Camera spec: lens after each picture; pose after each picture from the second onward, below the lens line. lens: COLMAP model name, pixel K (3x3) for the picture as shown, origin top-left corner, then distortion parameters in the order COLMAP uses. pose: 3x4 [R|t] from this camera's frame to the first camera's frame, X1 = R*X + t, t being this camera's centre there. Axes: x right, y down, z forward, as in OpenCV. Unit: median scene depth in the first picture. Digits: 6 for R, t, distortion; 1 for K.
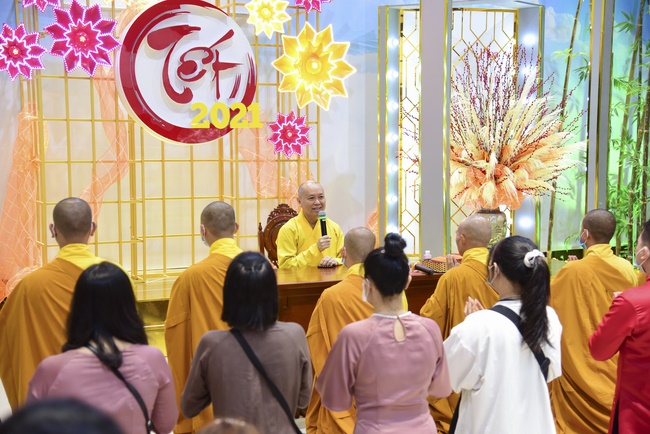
lens RADIAL K [[1046.5, 0, 325.0], [0, 1046.5, 217.0], [0, 0, 1]] dist [0.334214, 0.109283]
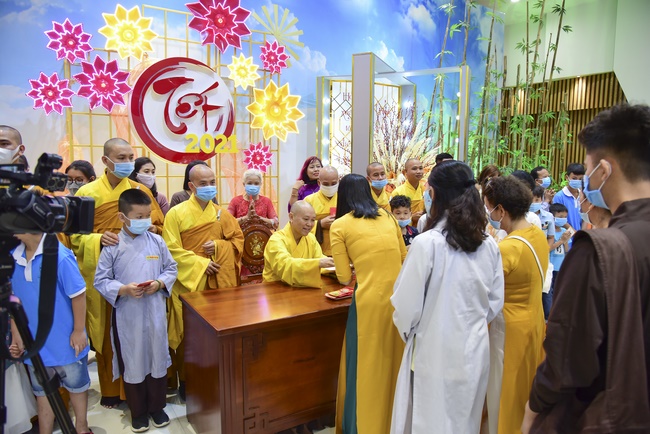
lens RADIAL K [[446.9, 0, 325.0], [0, 446.9, 217.0], [0, 0, 1]] dist [-0.107996, 0.065221]
pose [[0.991975, 0.003988, 0.126372, -0.020787], [-0.009514, 0.999023, 0.043156, -0.027815], [-0.126077, -0.044012, 0.991044, 0.411565]]
